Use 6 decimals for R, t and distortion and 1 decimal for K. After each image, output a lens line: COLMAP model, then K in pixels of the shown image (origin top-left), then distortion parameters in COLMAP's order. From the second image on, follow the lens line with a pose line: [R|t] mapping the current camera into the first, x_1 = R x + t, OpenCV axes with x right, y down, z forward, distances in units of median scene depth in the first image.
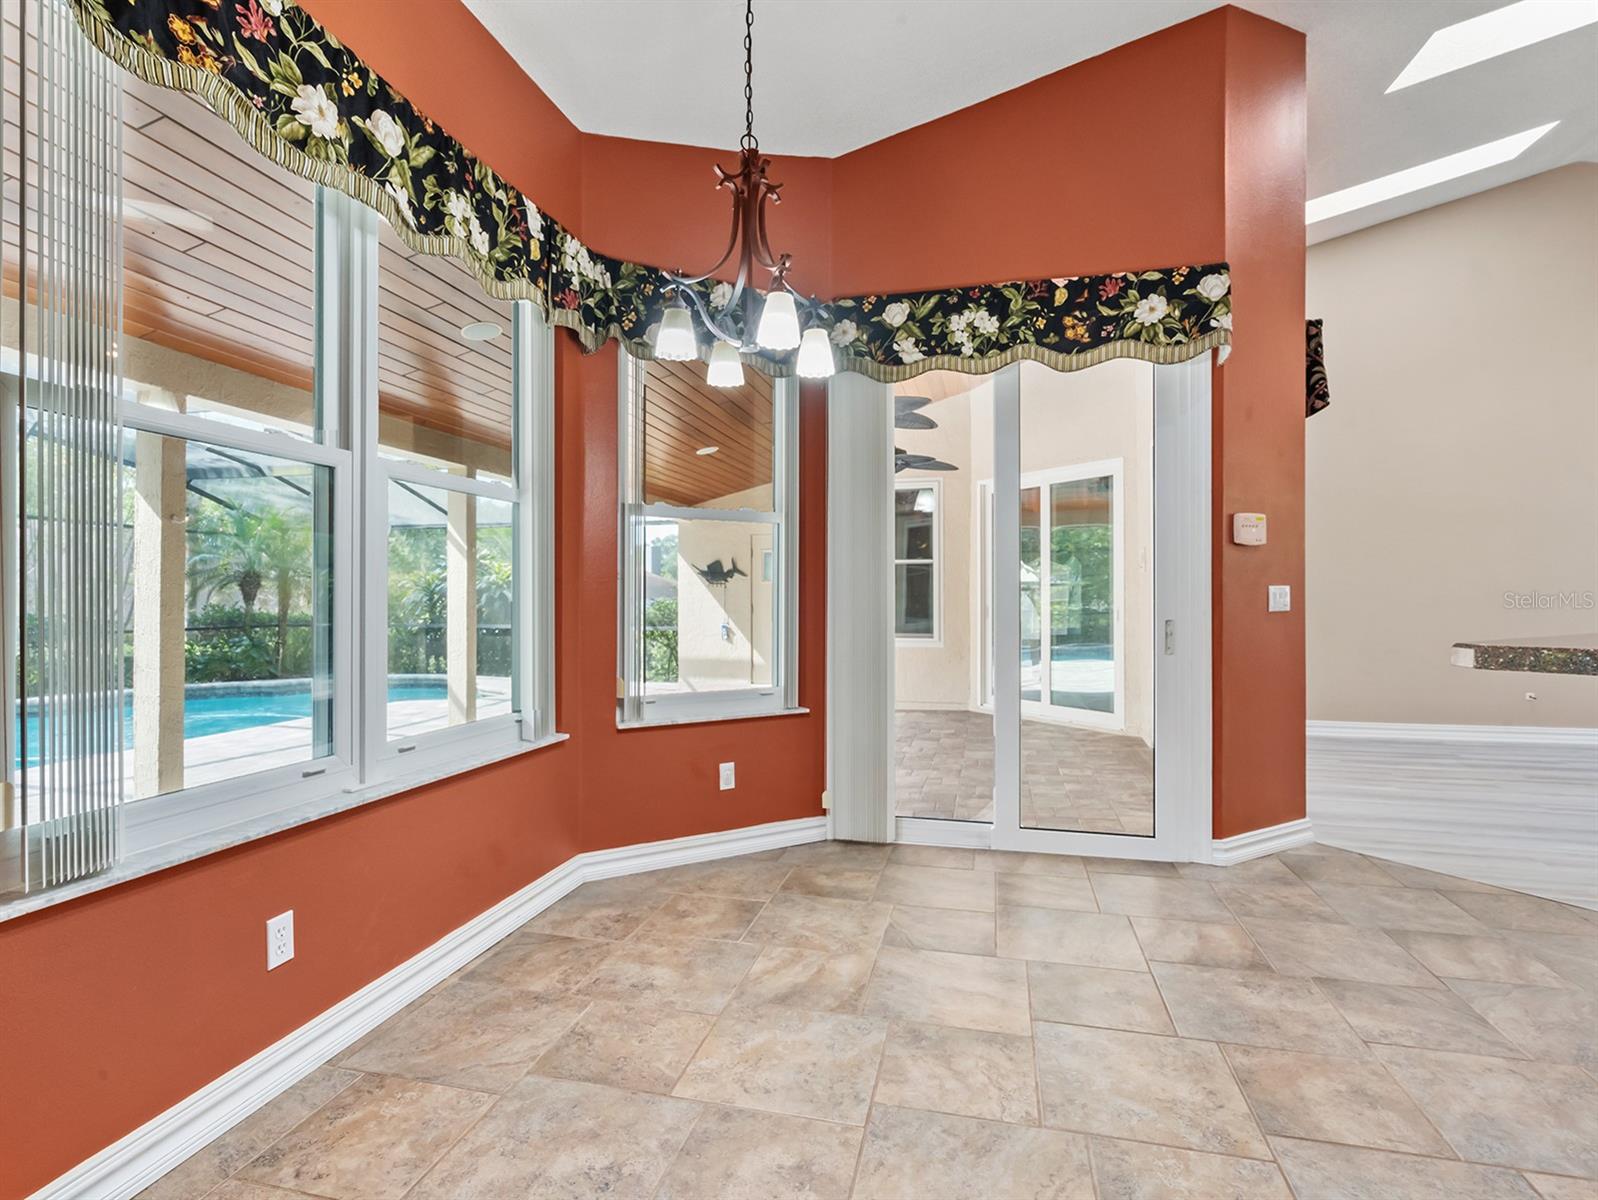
lens RADIAL K [[820.1, 0, 797.6], [0, 820.1, 595.4], [0, 0, 1]] dist [-0.009700, 0.006457]
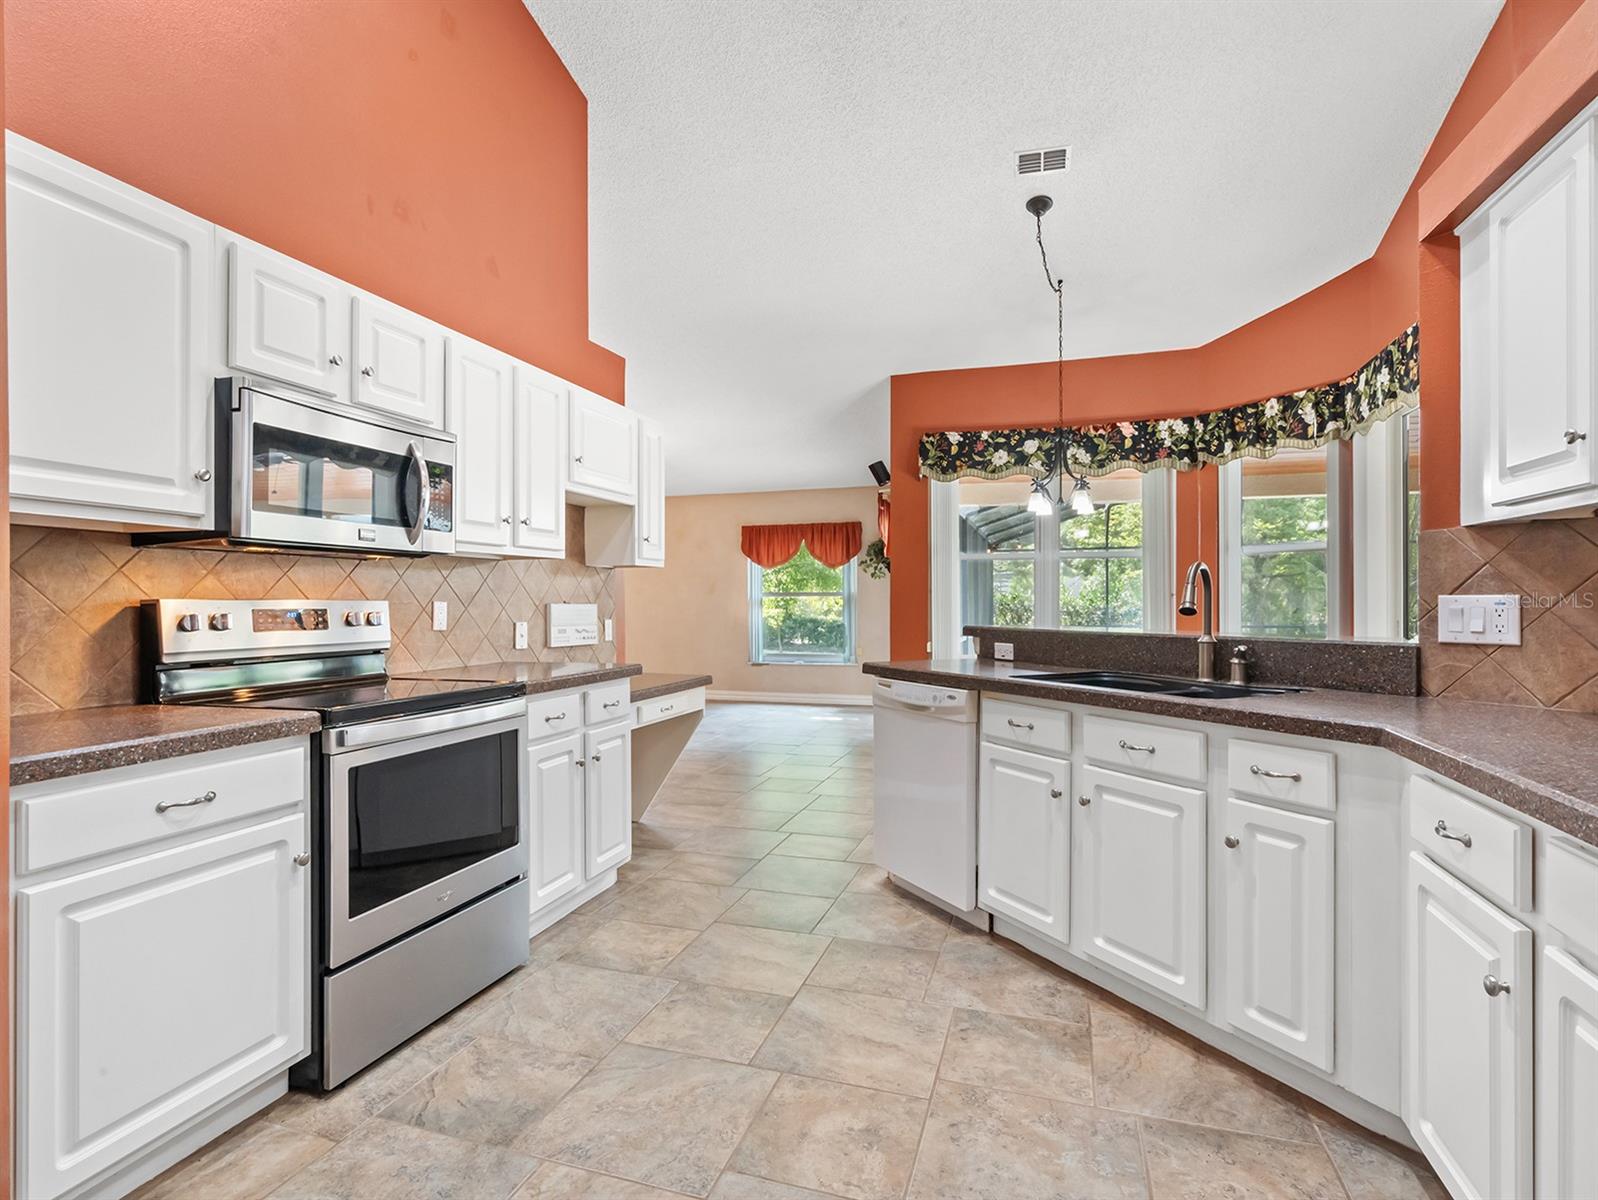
lens RADIAL K [[820.1, 0, 786.0], [0, 820.1, 597.6], [0, 0, 1]] dist [-0.009700, 0.006457]
pose [[-0.086671, -0.001229, -0.996236, 1.547345], [0.004928, 0.999986, -0.001663, -0.011335], [0.996225, -0.005054, -0.086664, 0.229395]]
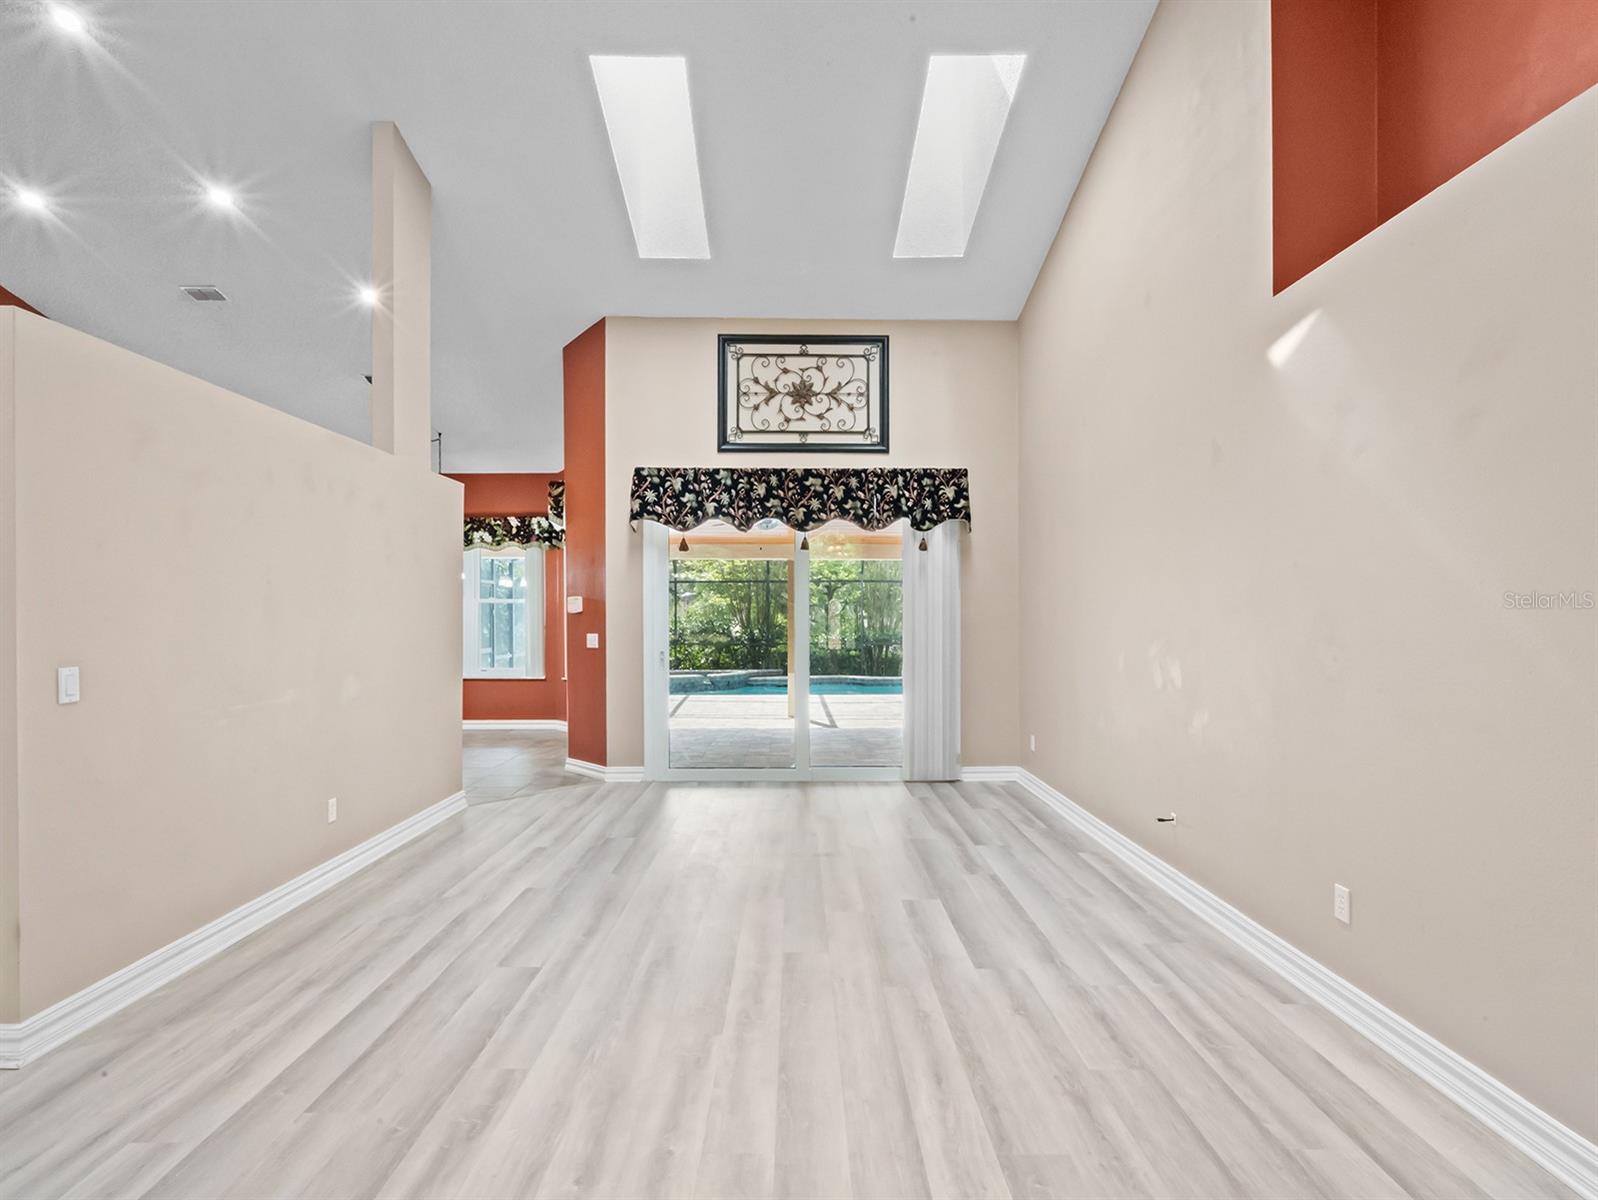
lens RADIAL K [[820.1, 0, 797.7], [0, 820.1, 609.2], [0, 0, 1]] dist [-0.009700, 0.006457]
pose [[0.241077, -0.006138, -0.970487, 2.638414], [0.003936, 0.999978, -0.005347, -0.058139], [0.970498, -0.002531, 0.241095, 1.068446]]
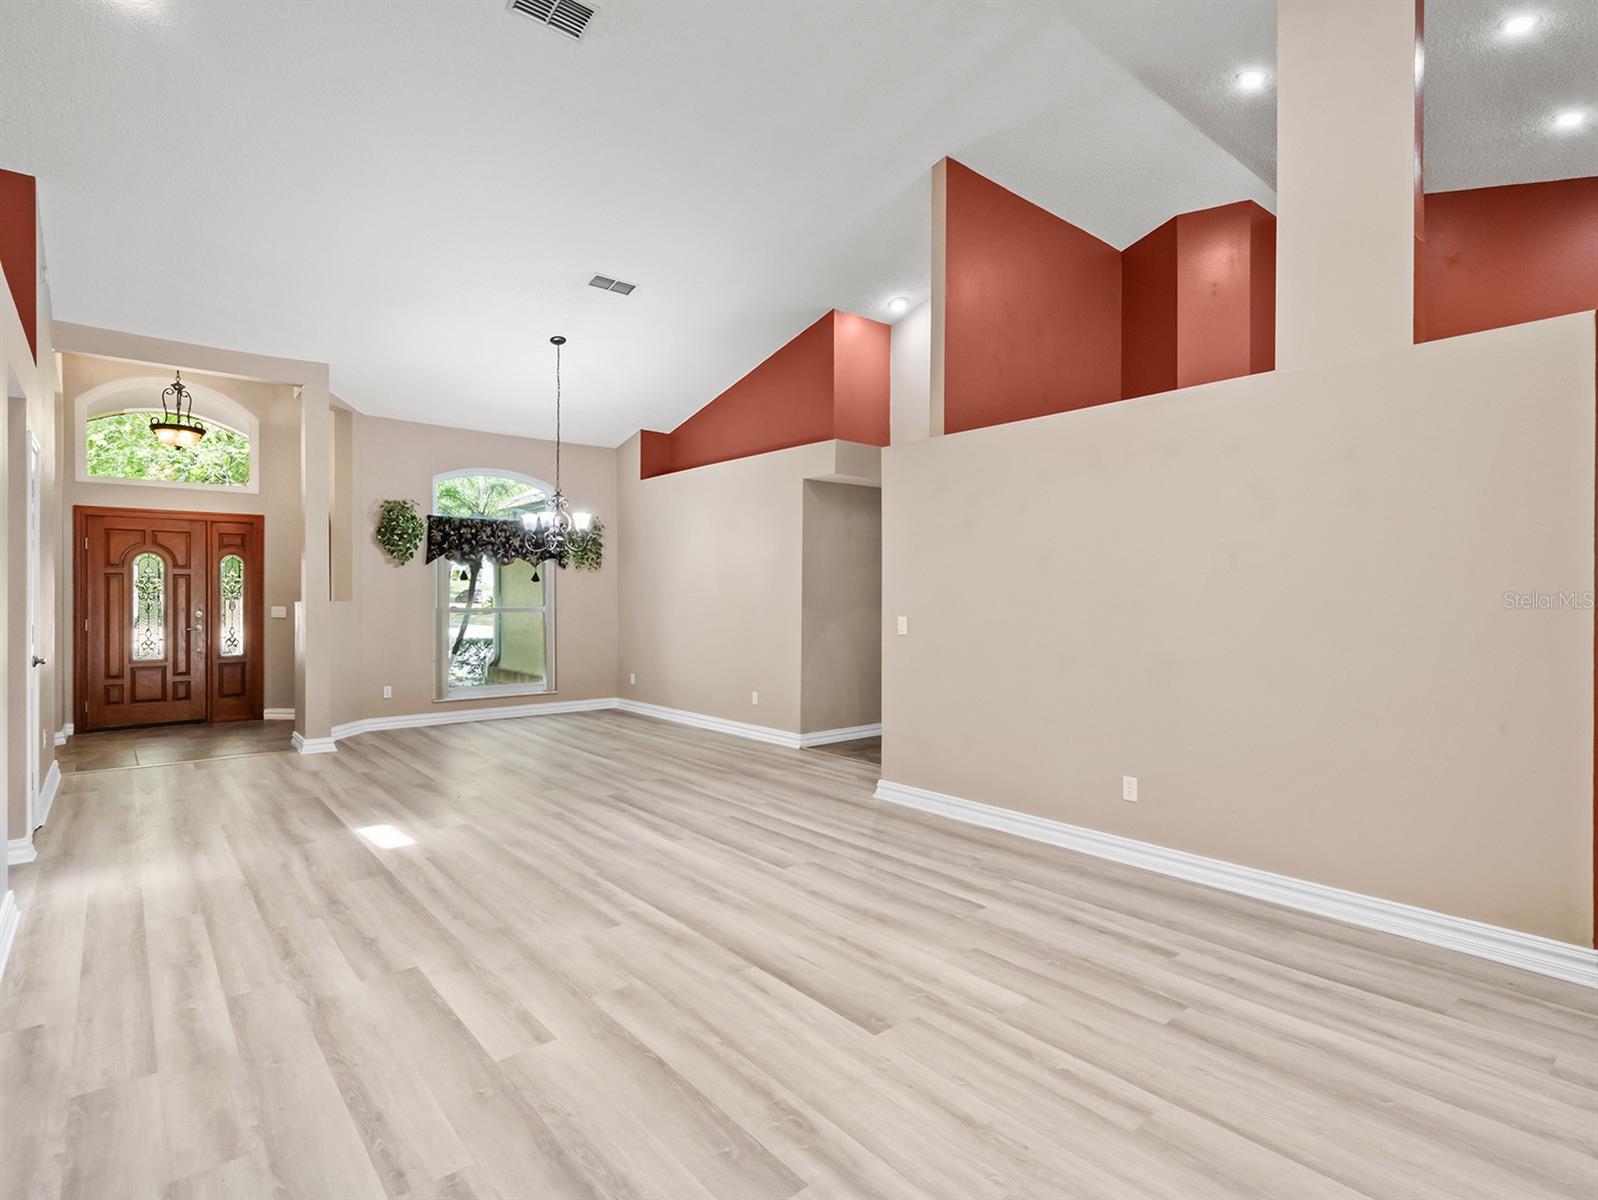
lens RADIAL K [[820.1, 0, 793.8], [0, 820.1, 594.7], [0, 0, 1]] dist [-0.009700, 0.006457]
pose [[-0.804704, 0.002323, 0.593672, 1.034608], [-0.001151, 0.999984, -0.005473, -0.043431], [-0.593675, -0.005087, -0.804688, 1.903172]]
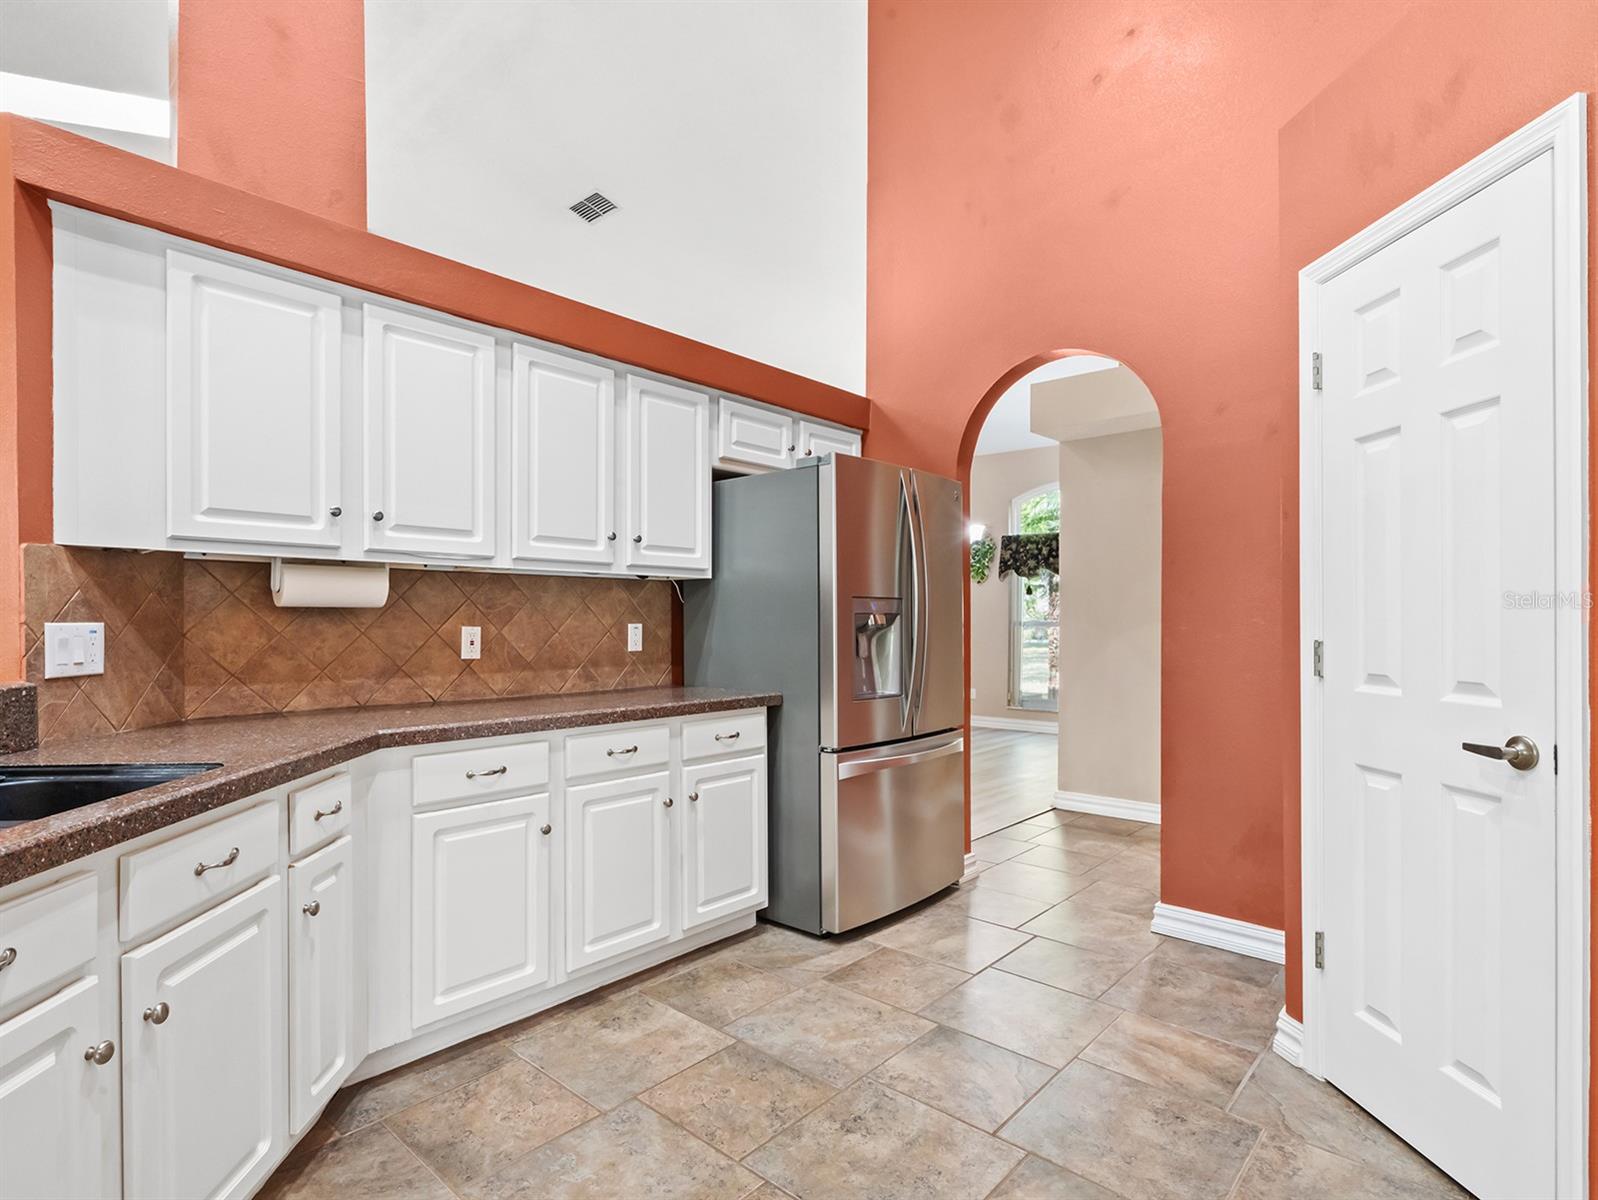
lens RADIAL K [[820.1, 0, 784.7], [0, 820.1, 621.8], [0, 0, 1]] dist [-0.009700, 0.006457]
pose [[0.482348, 0.000368, 0.875979, 0.668435], [-0.004040, 0.999990, 0.001804, -0.015309], [-0.875970, -0.004409, 0.482345, 0.005879]]
